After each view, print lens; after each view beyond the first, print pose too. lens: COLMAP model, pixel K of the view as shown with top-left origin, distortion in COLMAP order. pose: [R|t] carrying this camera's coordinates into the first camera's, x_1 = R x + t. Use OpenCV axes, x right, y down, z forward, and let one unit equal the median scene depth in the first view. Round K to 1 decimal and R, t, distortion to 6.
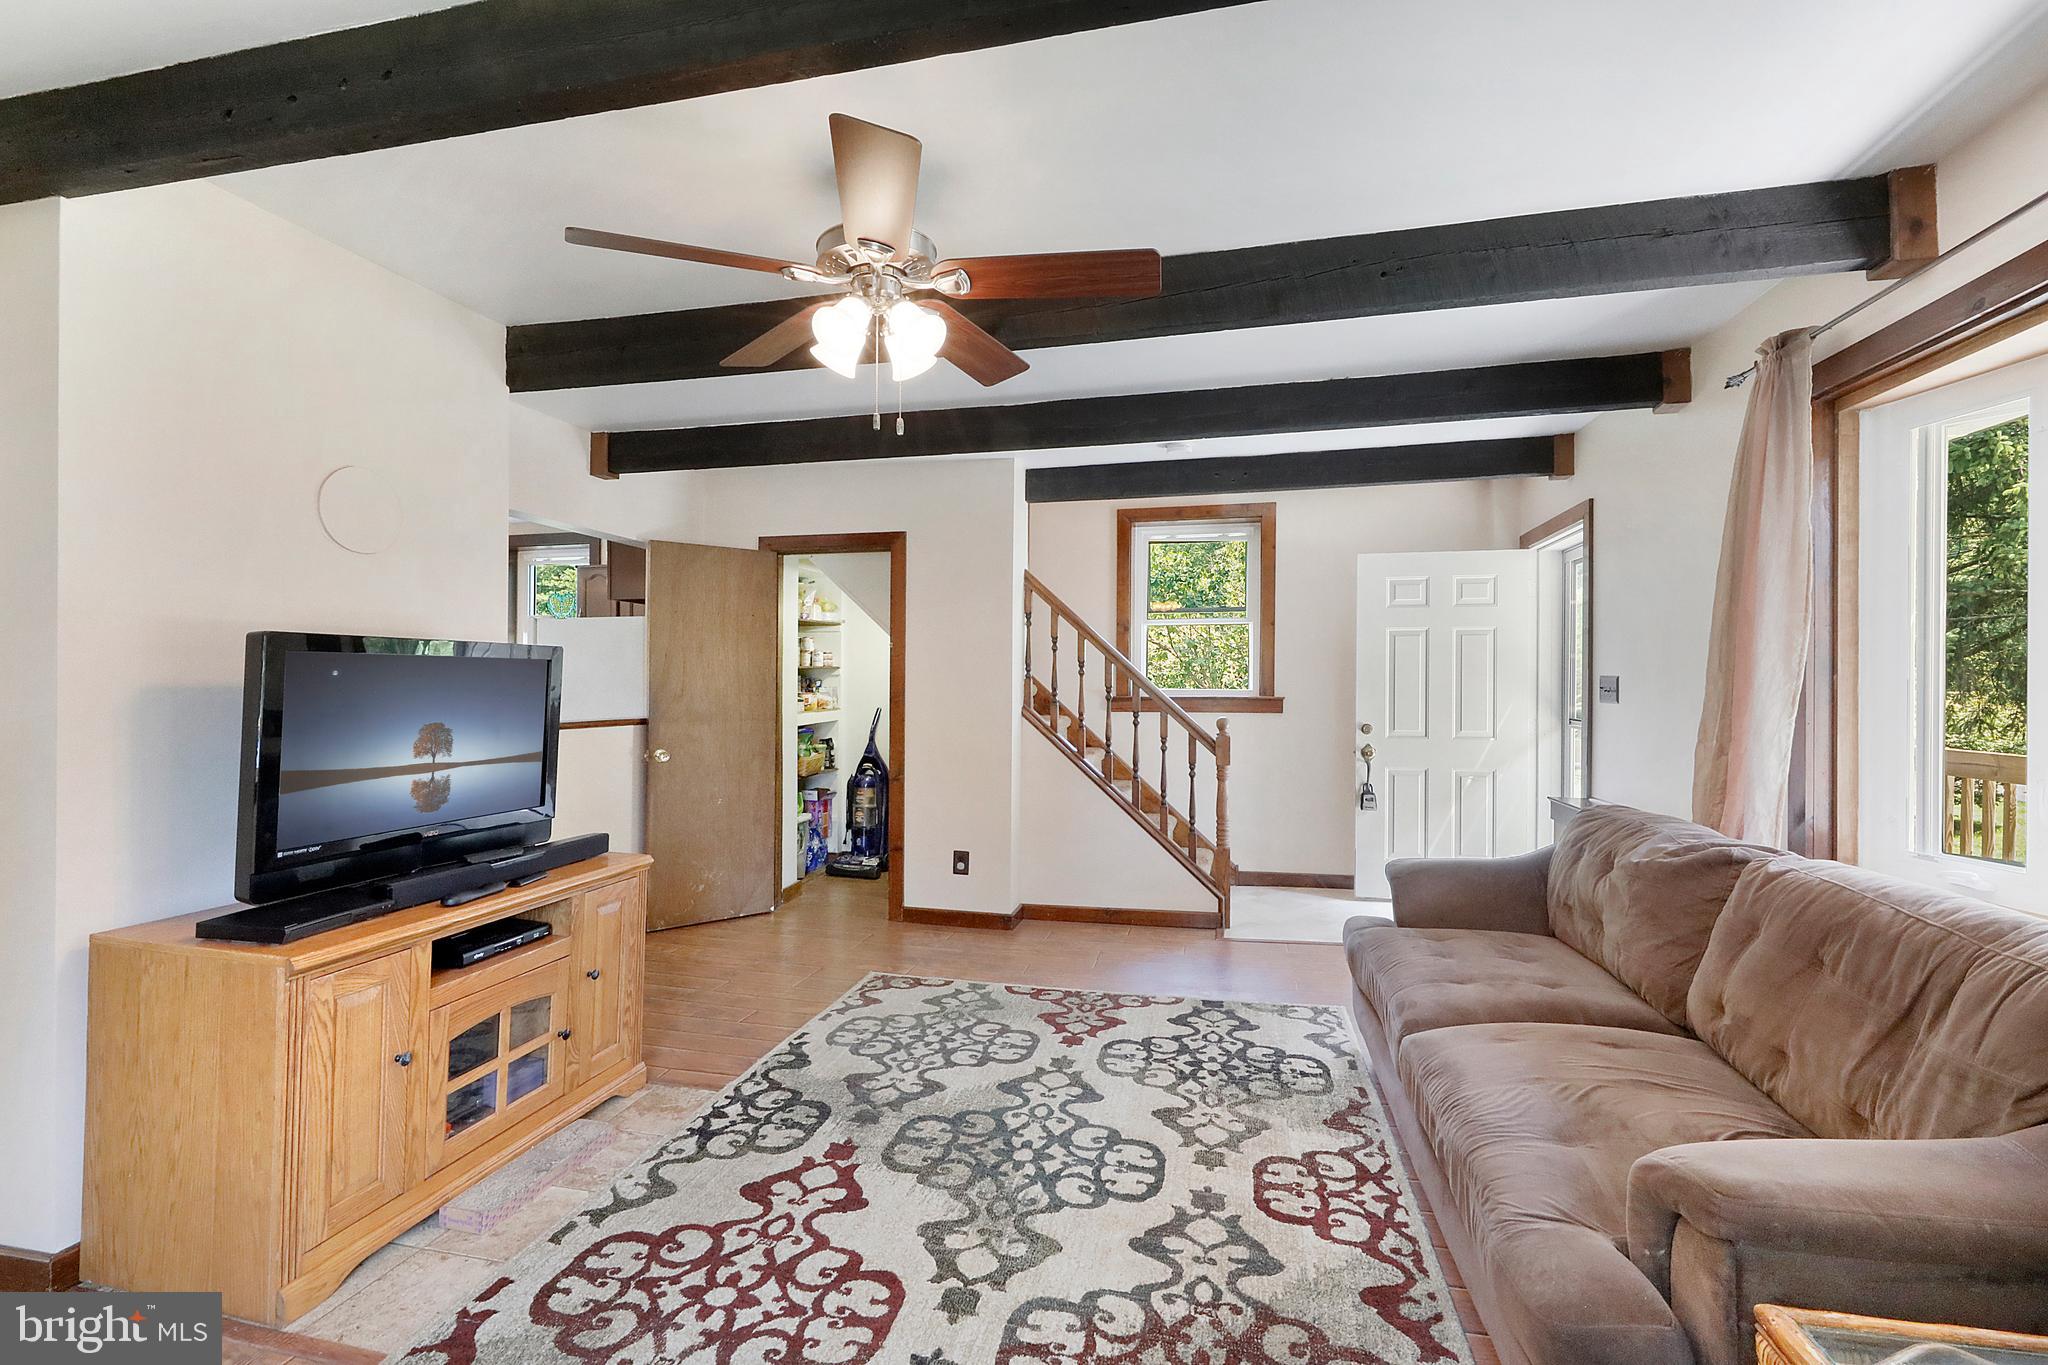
lens RADIAL K [[932.2, 0, 1016.1], [0, 932.2, 670.7], [0, 0, 1]] dist [0.003720, 0.000521]
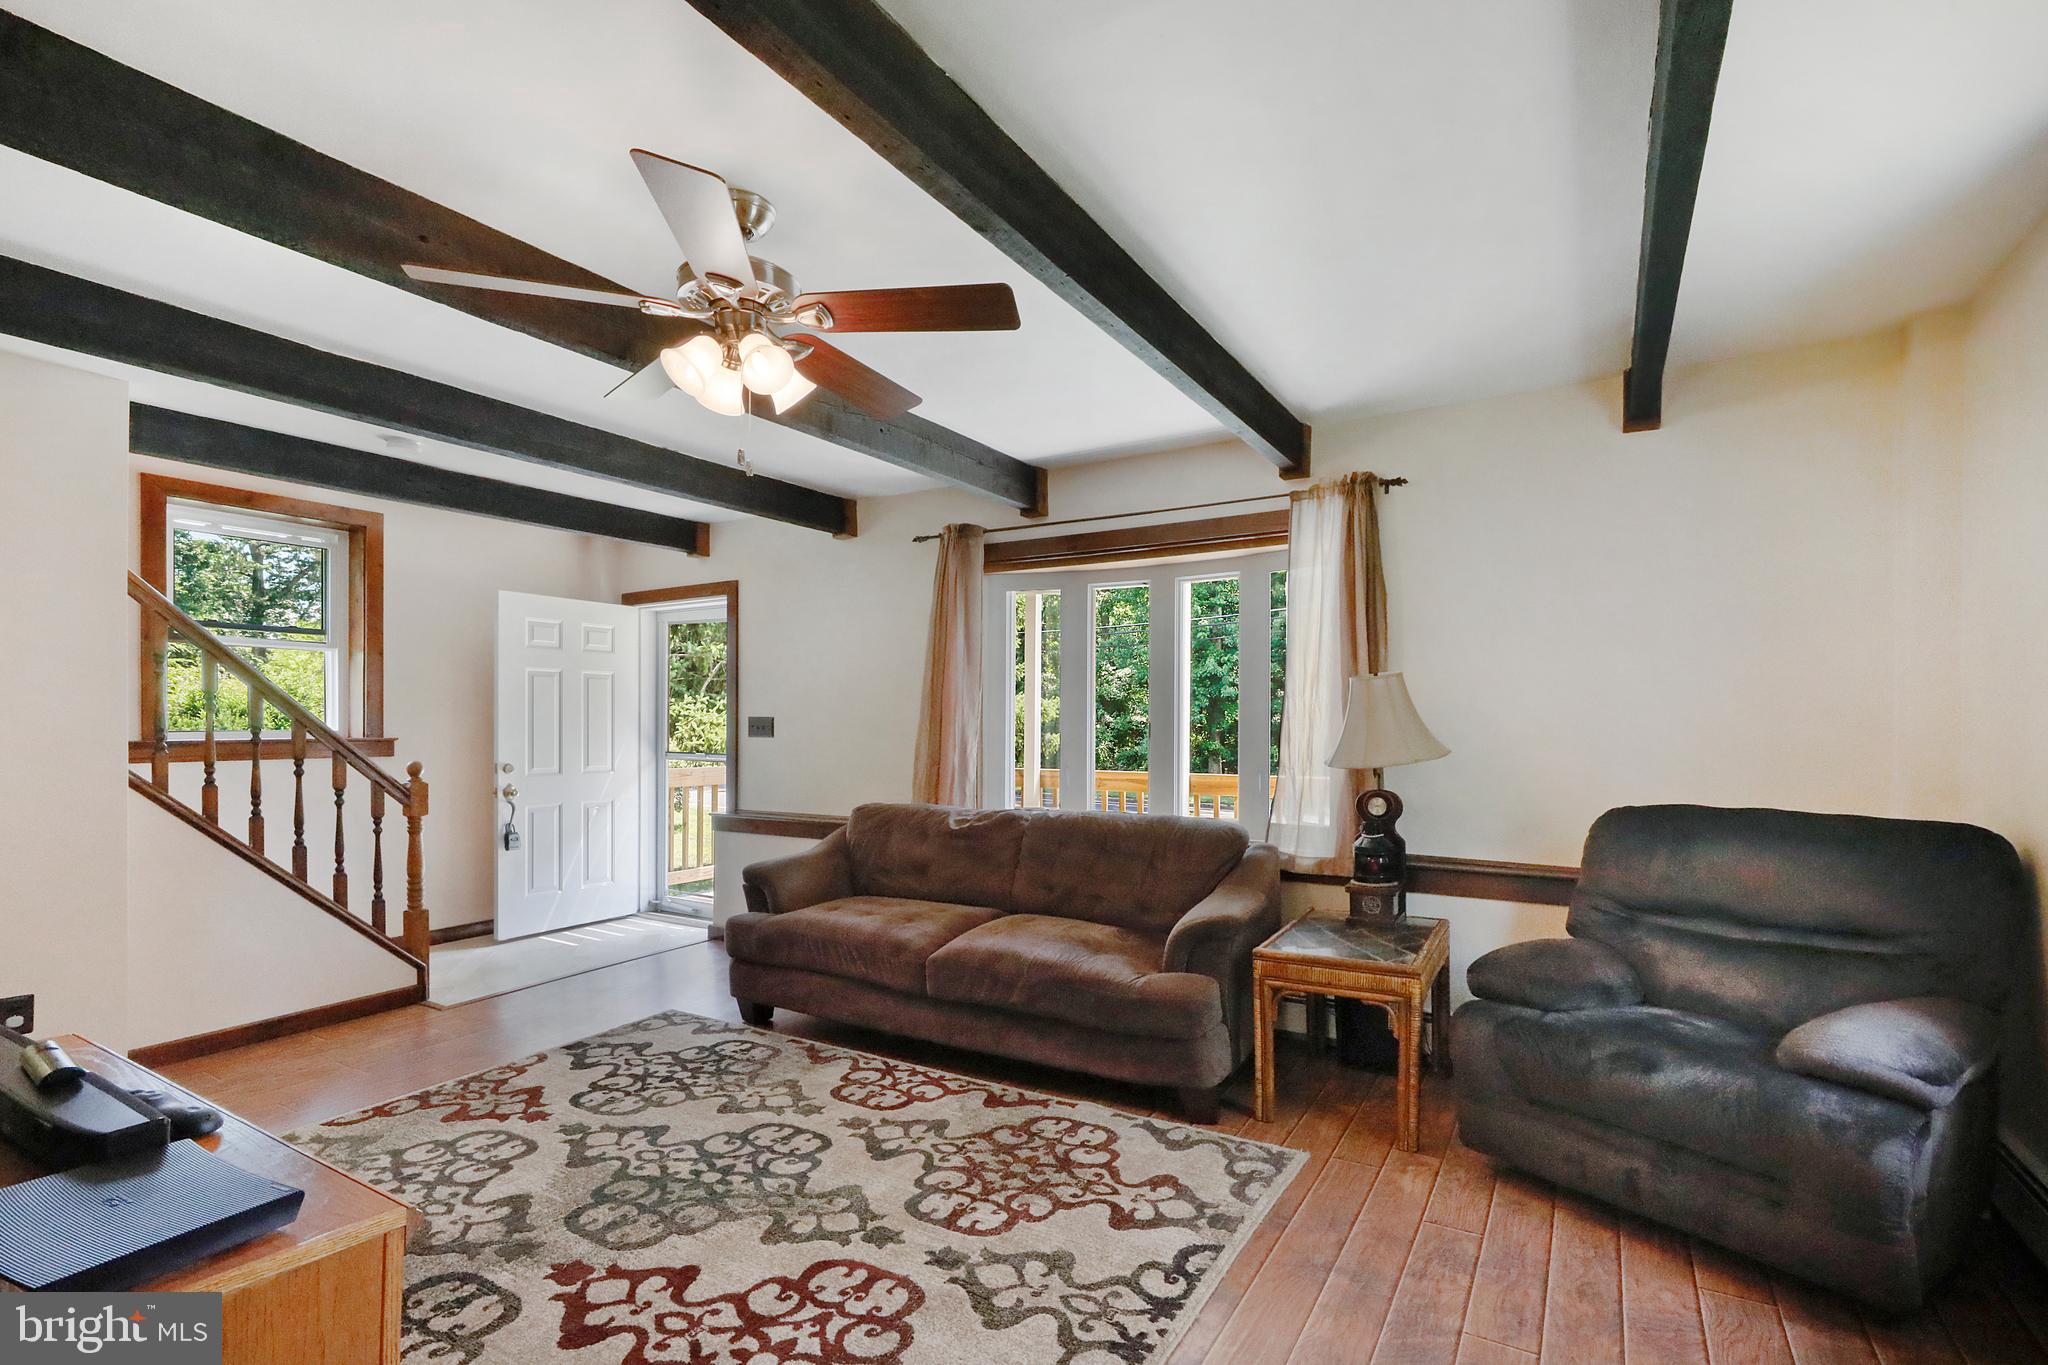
lens RADIAL K [[932.2, 0, 1047.4], [0, 932.2, 768.7], [0, 0, 1]] dist [0.003720, 0.000521]
pose [[0.295976, -0.047395, 0.954019, -0.805928], [-0.018965, 0.998280, 0.055477, -0.007242], [-0.955007, -0.034512, 0.294568, 0.319587]]
